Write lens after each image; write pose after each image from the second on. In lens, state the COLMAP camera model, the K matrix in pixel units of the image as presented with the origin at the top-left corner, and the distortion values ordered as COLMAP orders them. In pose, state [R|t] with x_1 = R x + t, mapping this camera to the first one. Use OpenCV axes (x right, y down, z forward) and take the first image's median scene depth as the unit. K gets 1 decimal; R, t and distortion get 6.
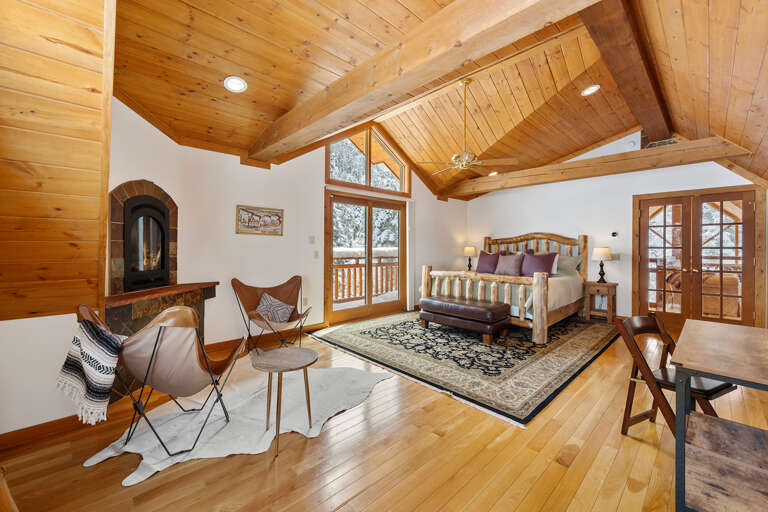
lens RADIAL K [[313.7, 0, 383.7], [0, 313.7, 250.3], [0, 0, 1]] dist [-0.000849, -0.000005]
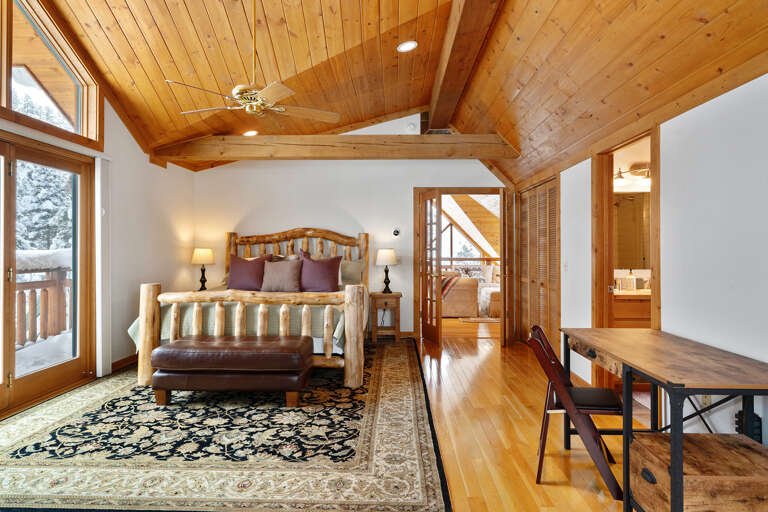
lens RADIAL K [[457.7, 0, 388.8], [0, 457.7, 247.2], [0, 0, 1]] dist [0.003812, 0.000833]
pose [[0.702157, 0.000384, 0.712022, -0.133590], [0.009330, 0.999909, -0.009740, -0.002017], [-0.711961, 0.013482, 0.702089, 0.179655]]
